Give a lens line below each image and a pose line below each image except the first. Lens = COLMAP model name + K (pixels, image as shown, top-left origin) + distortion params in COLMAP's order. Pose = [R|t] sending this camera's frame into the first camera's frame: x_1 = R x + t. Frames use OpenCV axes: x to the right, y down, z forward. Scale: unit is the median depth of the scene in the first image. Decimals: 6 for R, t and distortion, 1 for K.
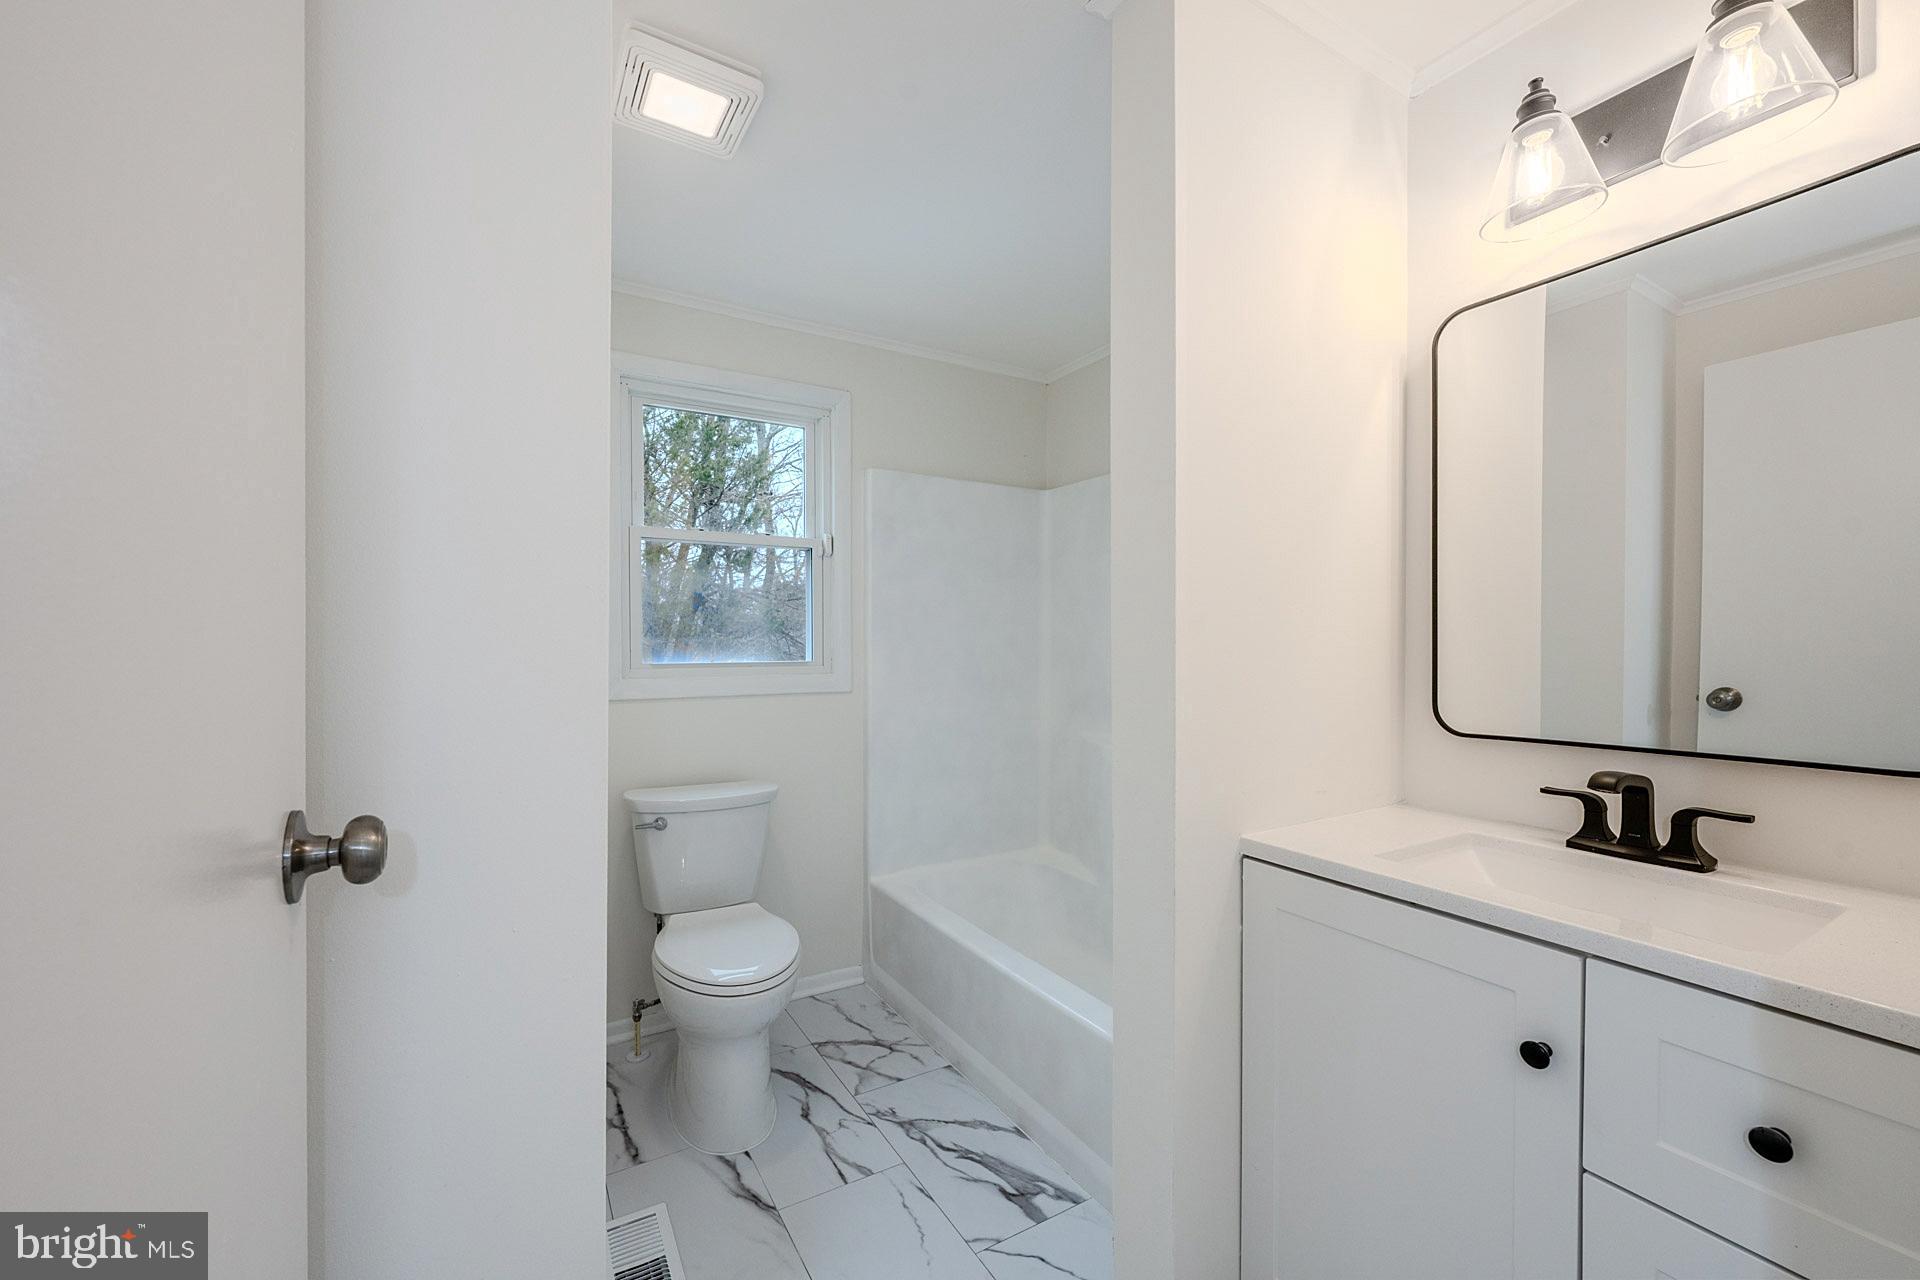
lens RADIAL K [[765.5, 0, 959.7], [0, 765.5, 643.1], [0, 0, 1]] dist [0.005503, -0.000540]
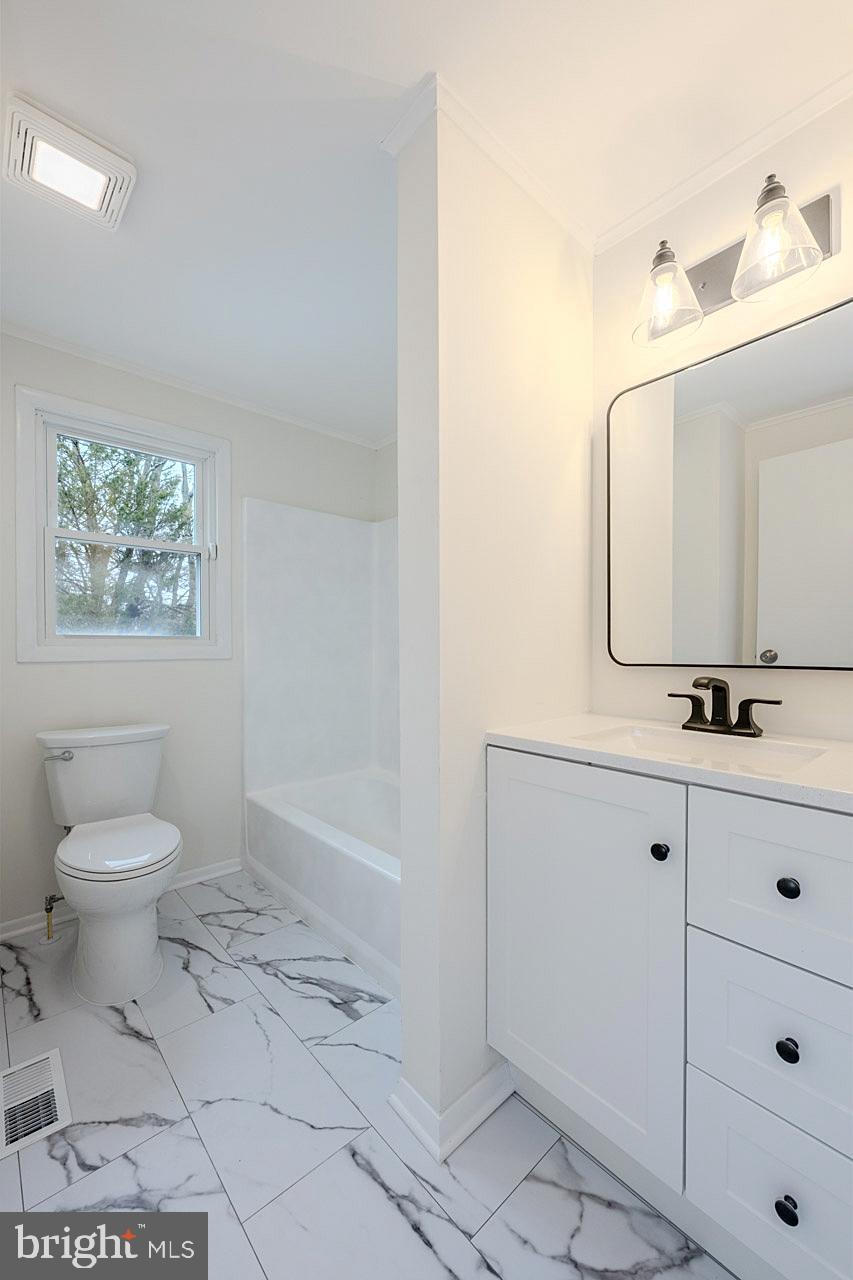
lens RADIAL K [[510.4, 0, 431.8], [0, 510.4, 642.1], [0, 0, 1]] dist [0.005503, -0.000540]
pose [[0.980863, -0.000144, 0.194700, 0.058024], [0.000922, 0.999992, -0.003908, 0.065541], [-0.194698, 0.004013, 0.980855, 0.048866]]
